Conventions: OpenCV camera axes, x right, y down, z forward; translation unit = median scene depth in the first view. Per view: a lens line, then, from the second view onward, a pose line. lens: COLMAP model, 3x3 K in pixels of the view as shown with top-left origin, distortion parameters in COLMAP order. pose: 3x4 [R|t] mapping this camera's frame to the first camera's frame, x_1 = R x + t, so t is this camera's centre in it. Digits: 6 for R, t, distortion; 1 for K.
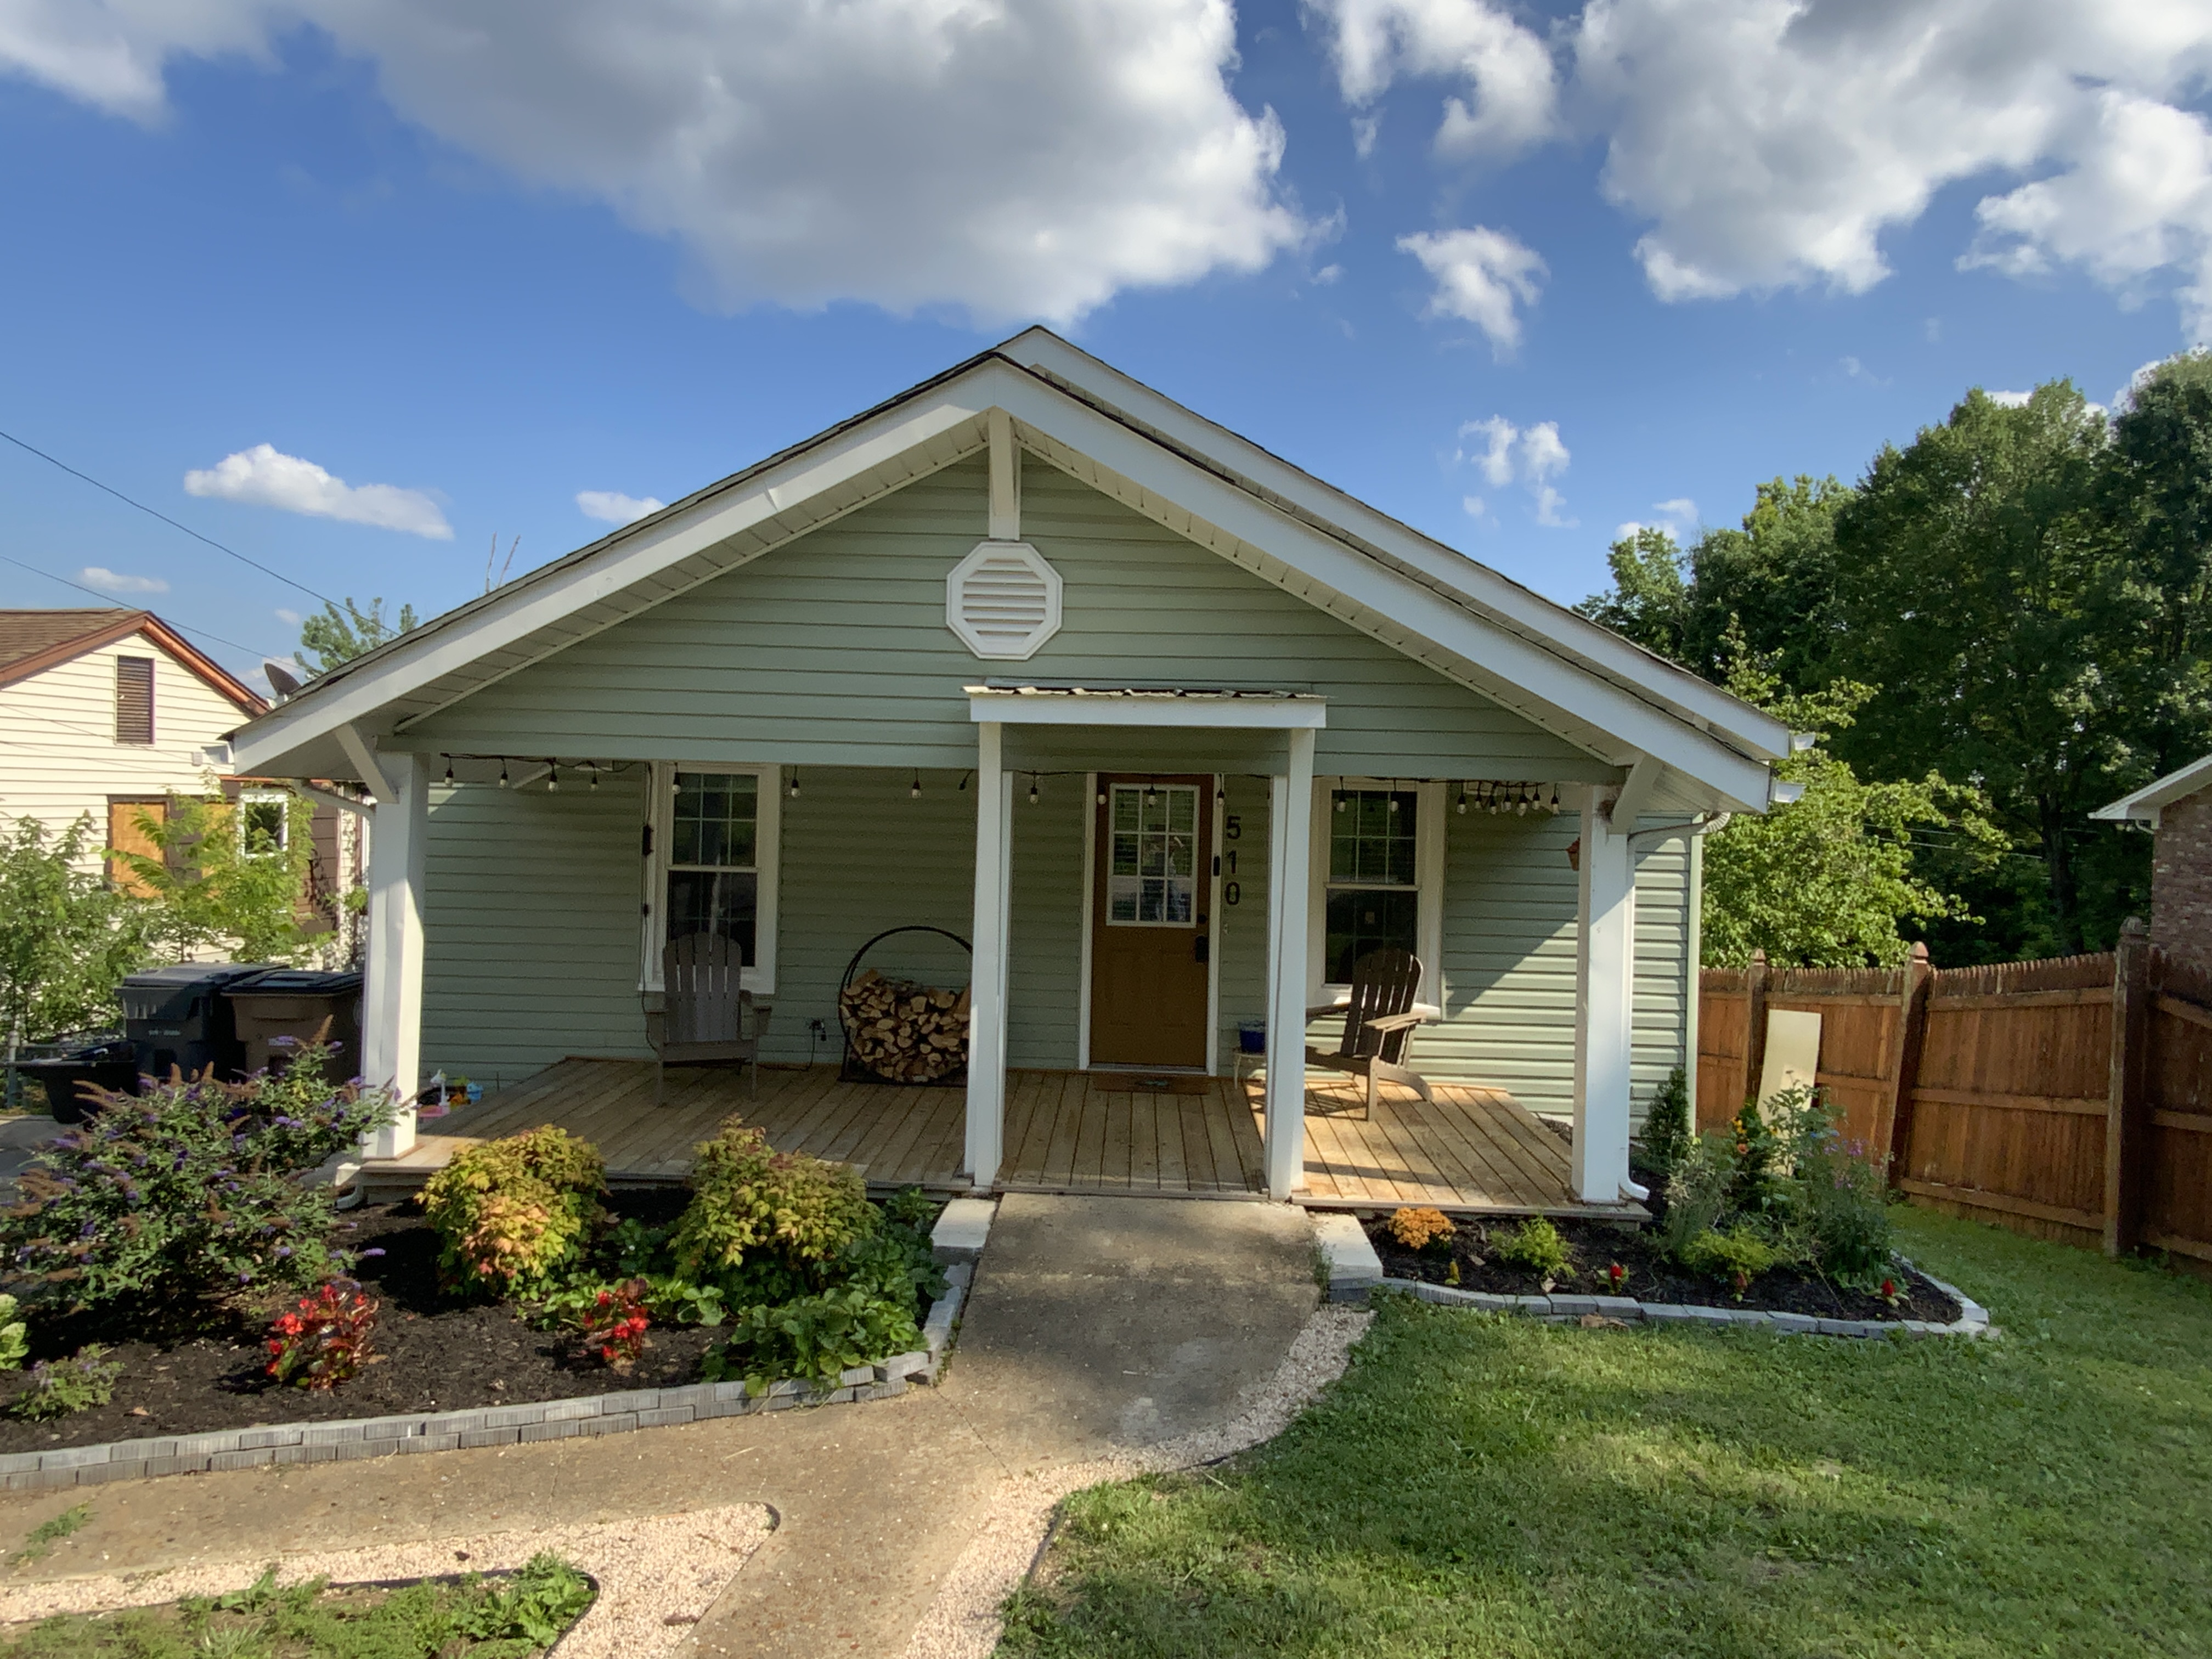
lens RADIAL K [[1330.4, 0, 1113.4], [0, 1330.4, 839.2], [0, 0, 1]] dist [0.017253, -0.015669]
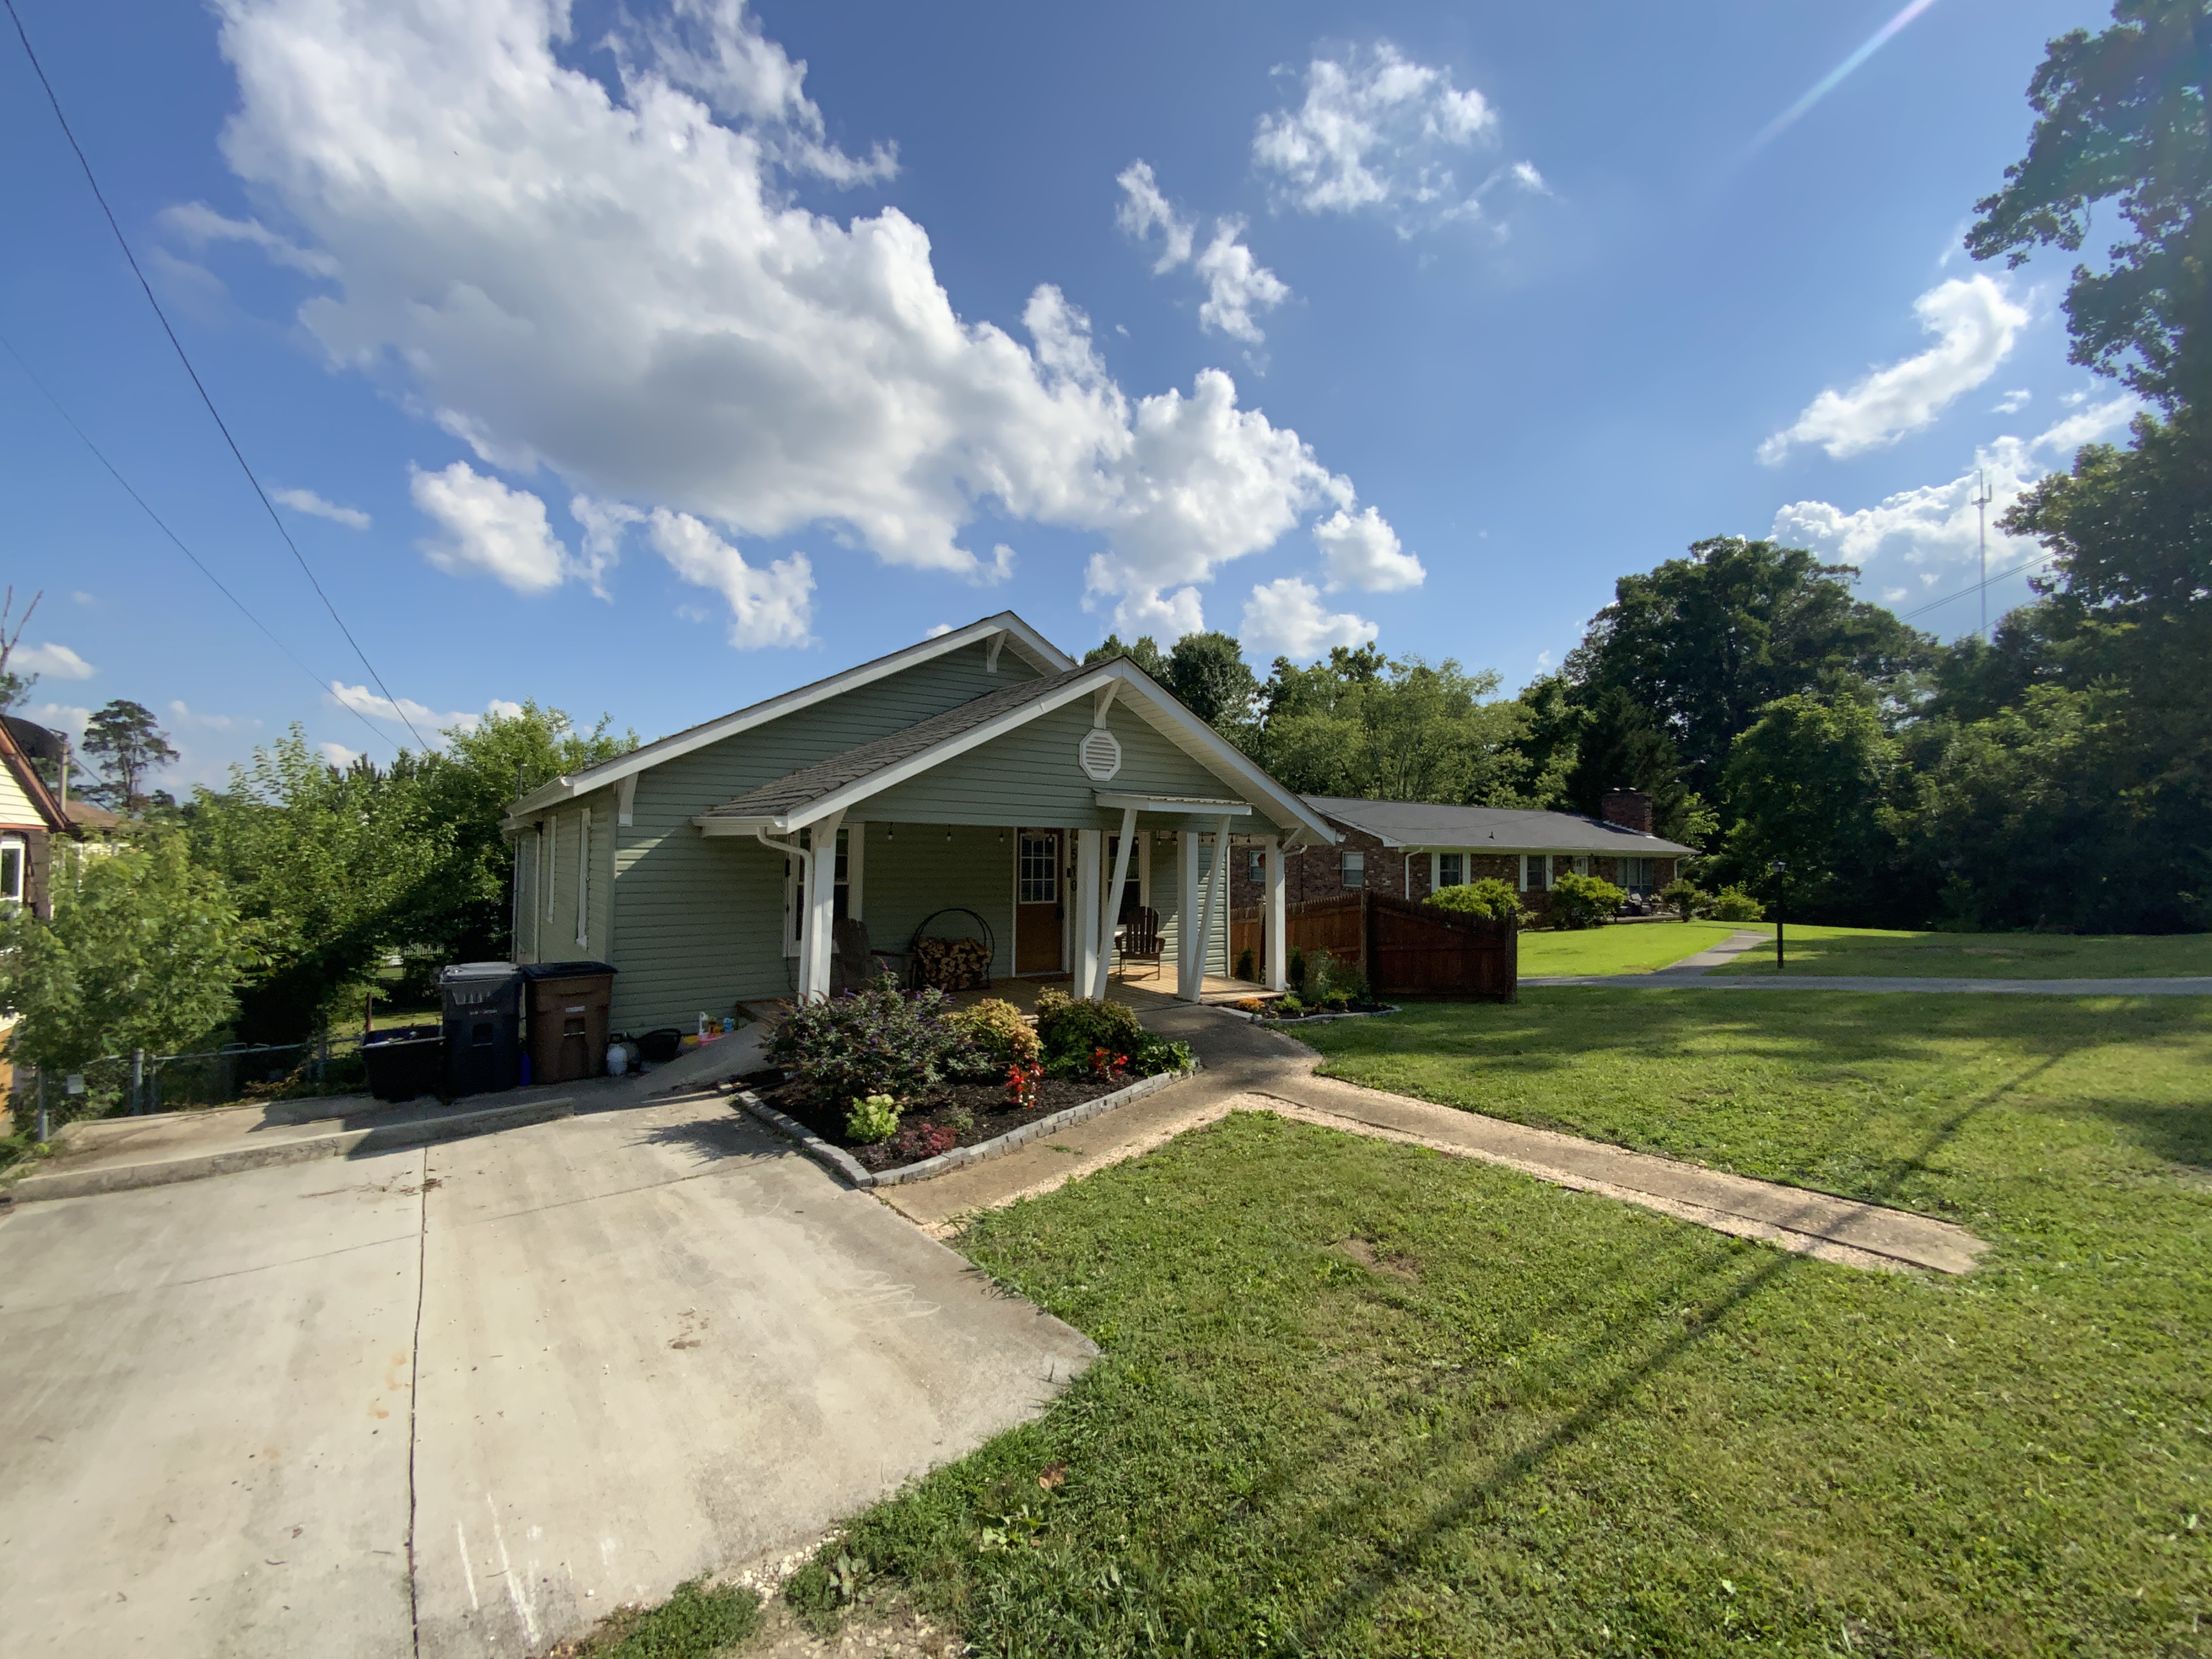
lens RADIAL K [[888.6, 0, 1110.3], [0, 888.6, 824.6], [0, 0, 1]] dist [0.004527, -0.010080]
pose [[0.784942, 0.004568, 0.619553, -0.865945], [0.022929, 0.999074, -0.036415, -0.004114], [-0.619145, 0.042790, 0.784110, -0.170011]]
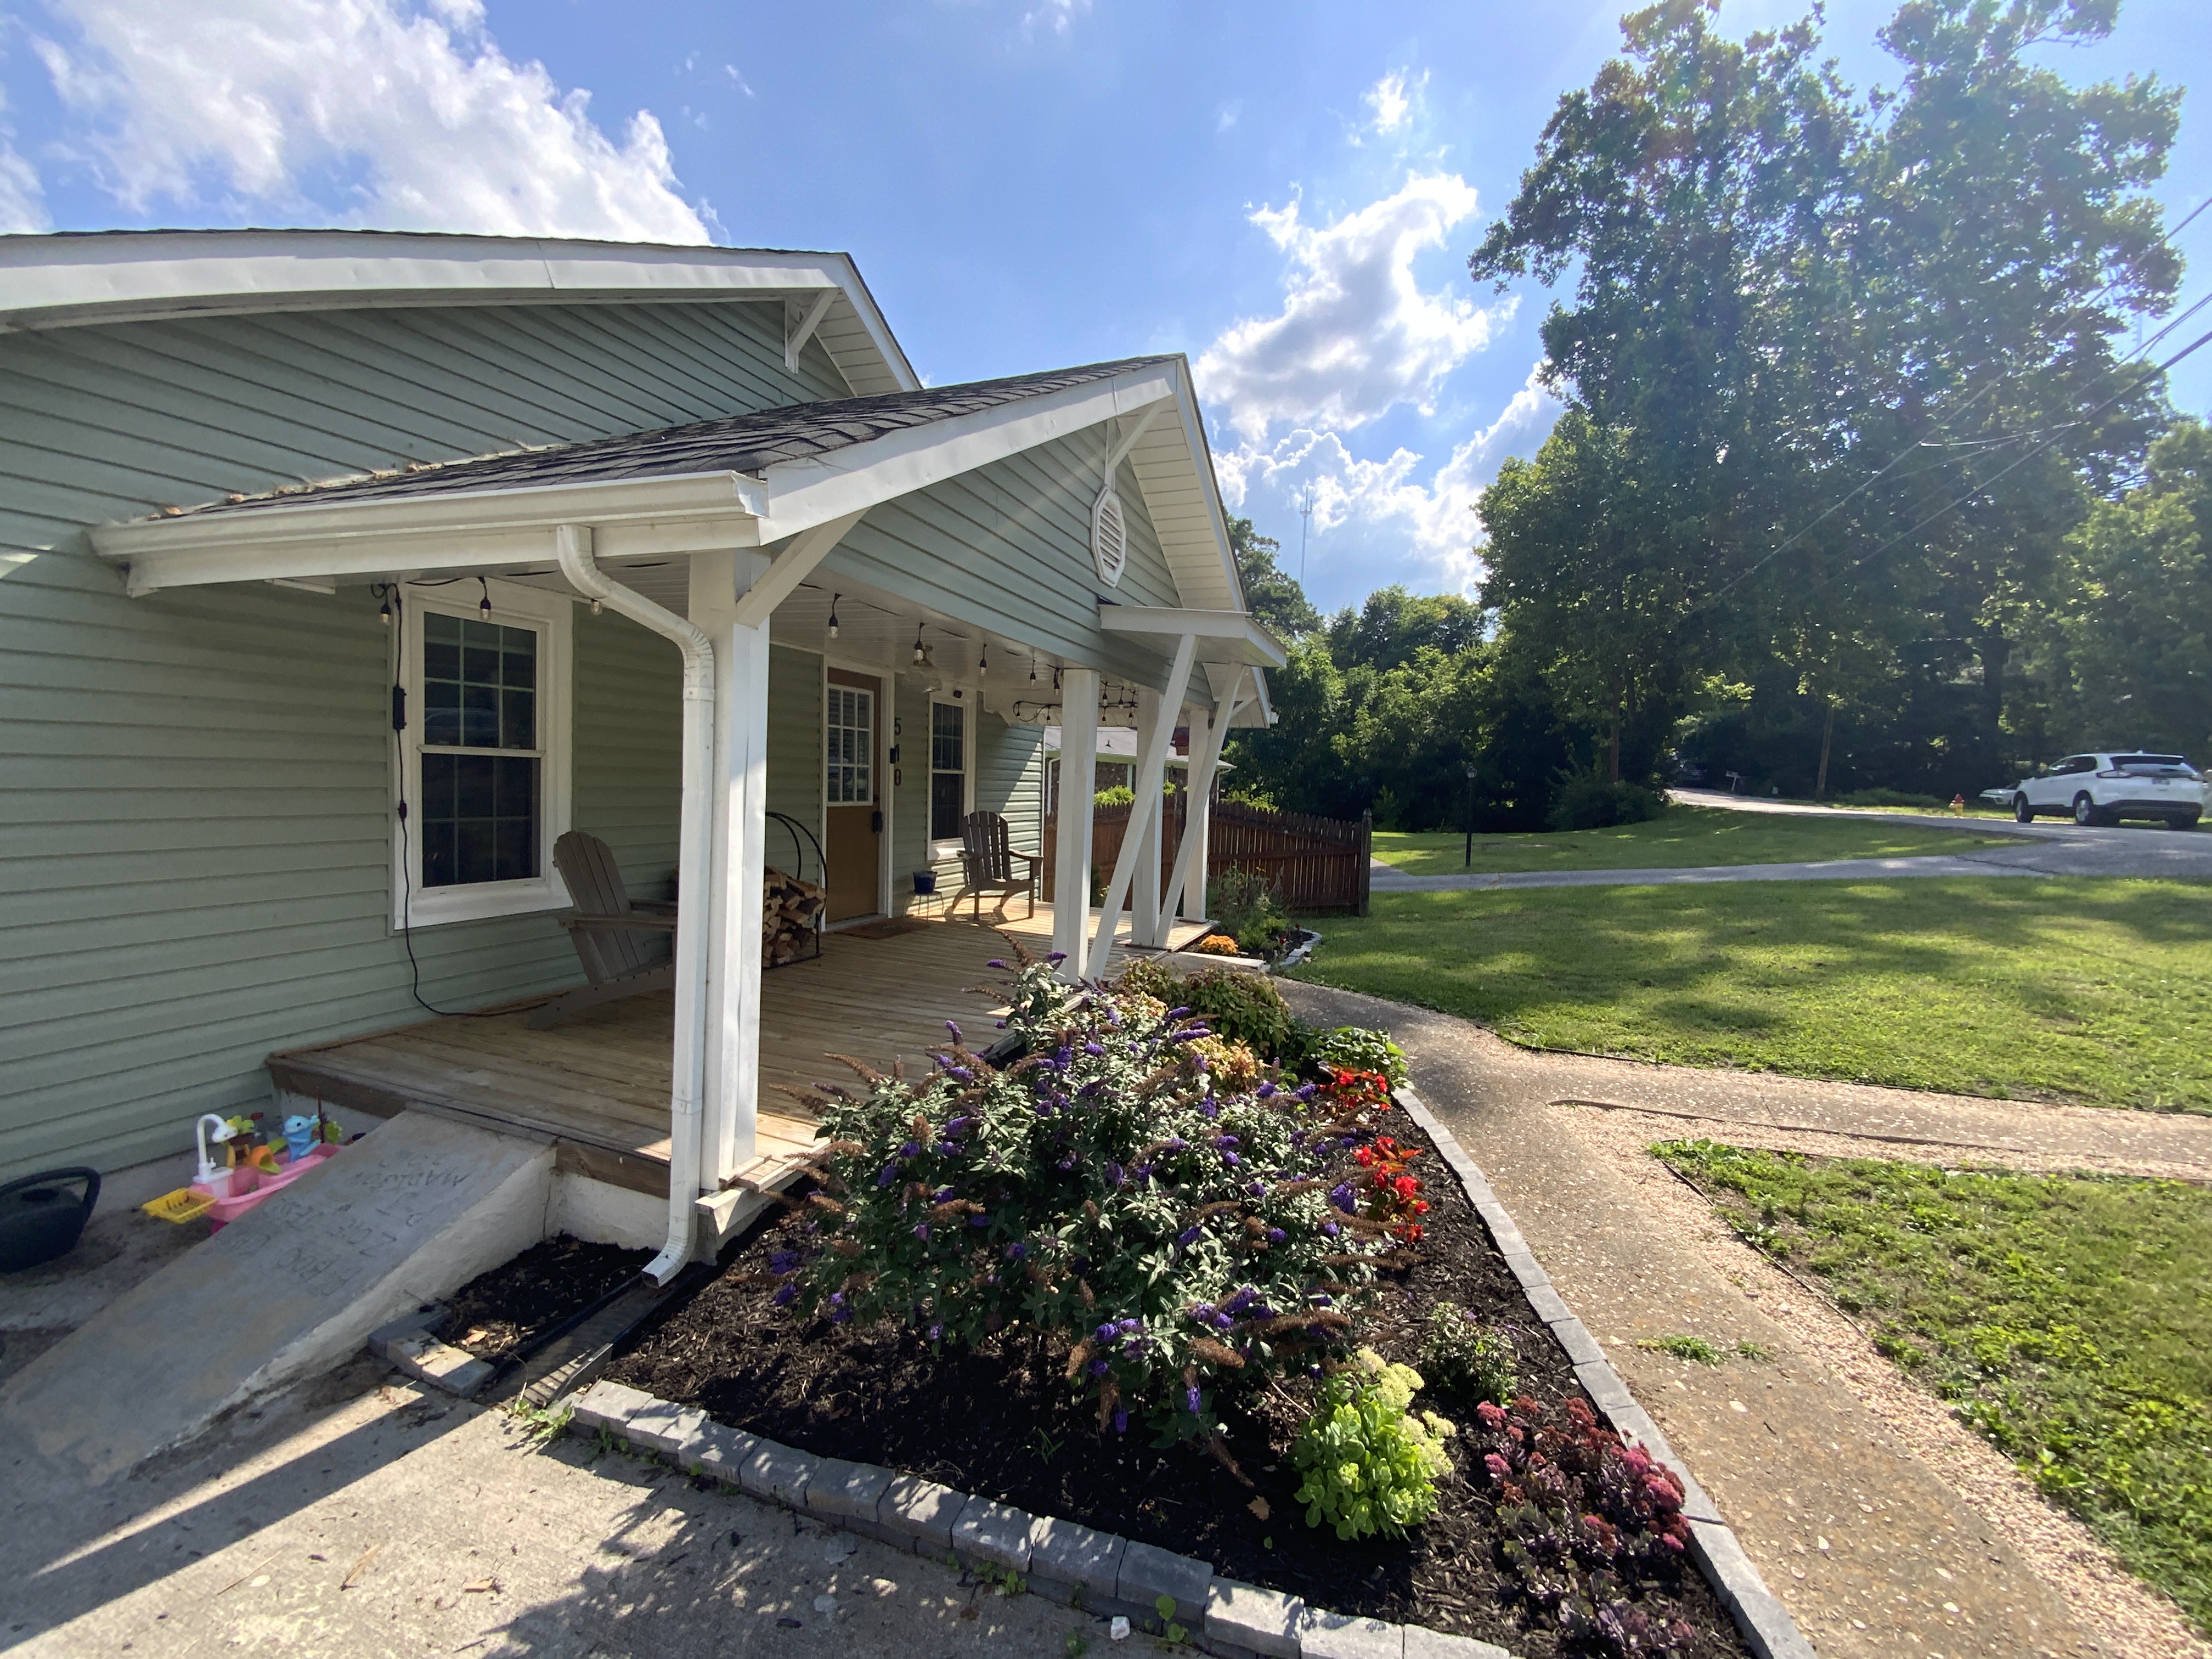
lens RADIAL K [[888.6, 0, 1113.9], [0, 888.6, 835.4], [0, 0, 1]] dist [0.004527, -0.010080]
pose [[0.333603, -0.075329, 0.939699, -0.782357], [-0.001351, 0.996763, 0.080383, 0.033854], [-0.942713, -0.028086, 0.332421, 0.611408]]
